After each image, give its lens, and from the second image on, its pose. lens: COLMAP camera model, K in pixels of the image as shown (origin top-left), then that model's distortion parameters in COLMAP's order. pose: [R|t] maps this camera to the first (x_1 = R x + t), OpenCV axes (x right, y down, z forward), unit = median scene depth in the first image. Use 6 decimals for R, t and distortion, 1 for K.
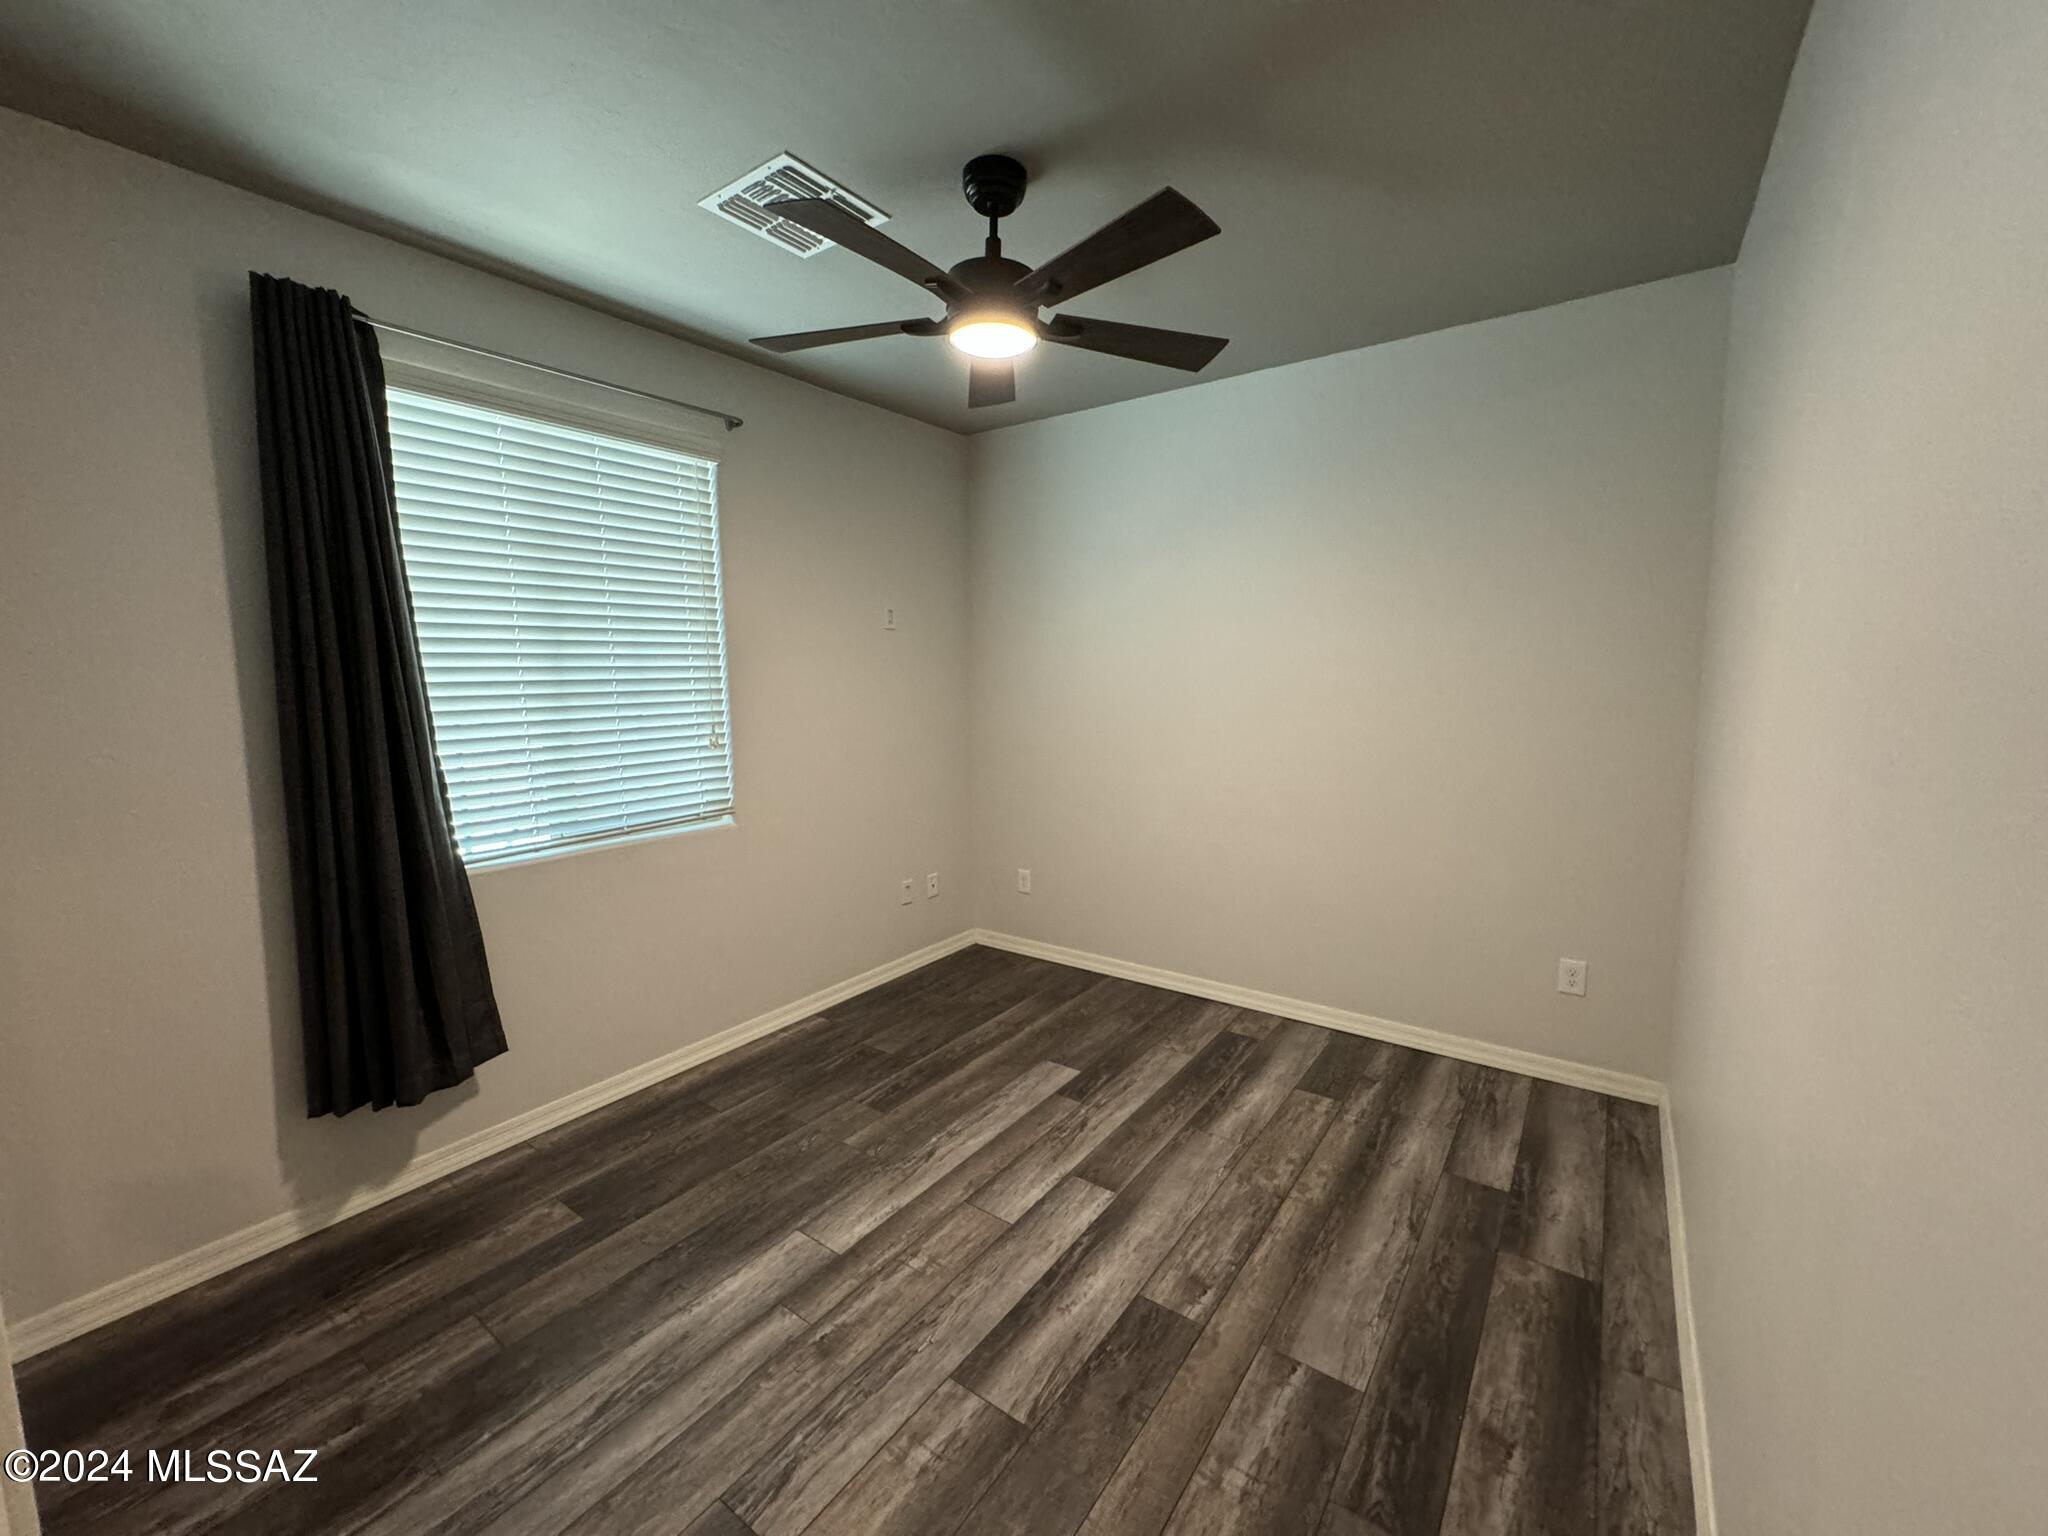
lens RADIAL K [[818.0, 0, 1024.2], [0, 818.0, 767.5], [0, 0, 1]] dist [-0.000504, -0.000038]
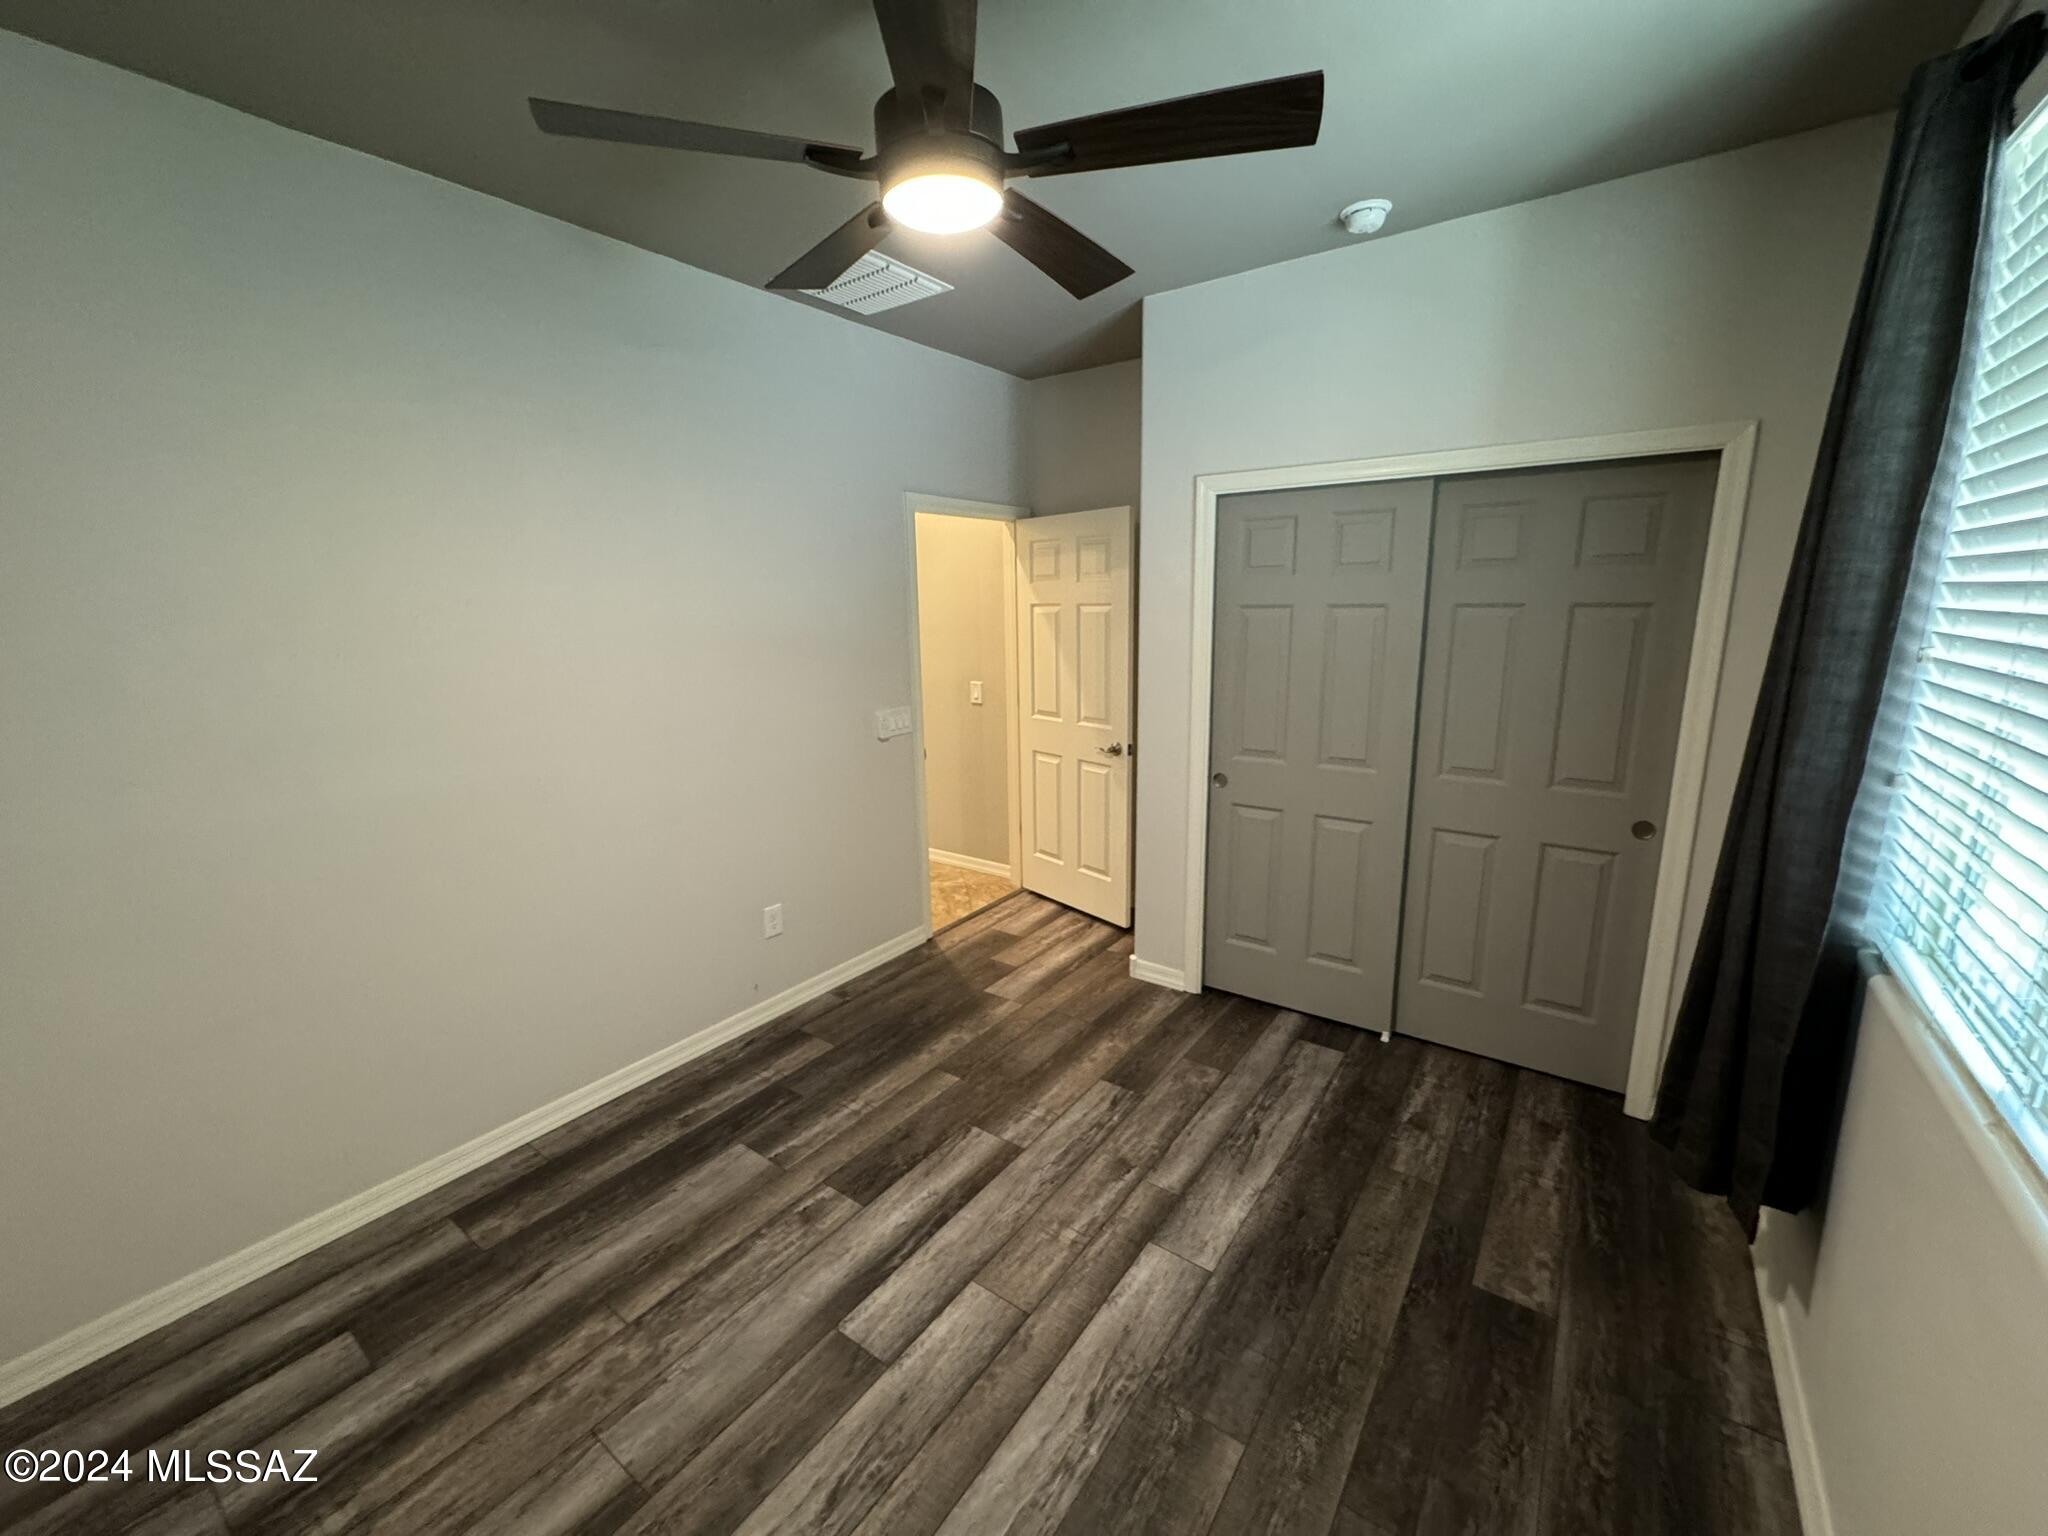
lens RADIAL K [[818.0, 0, 1021.6], [0, 818.0, 772.5], [0, 0, 1]] dist [-0.000504, -0.000038]
pose [[-0.999561, 0.028755, 0.007093, -0.097991], [0.029491, 0.944301, 0.327758, -0.273961], [0.002727, 0.327823, -0.944735, 1.813289]]
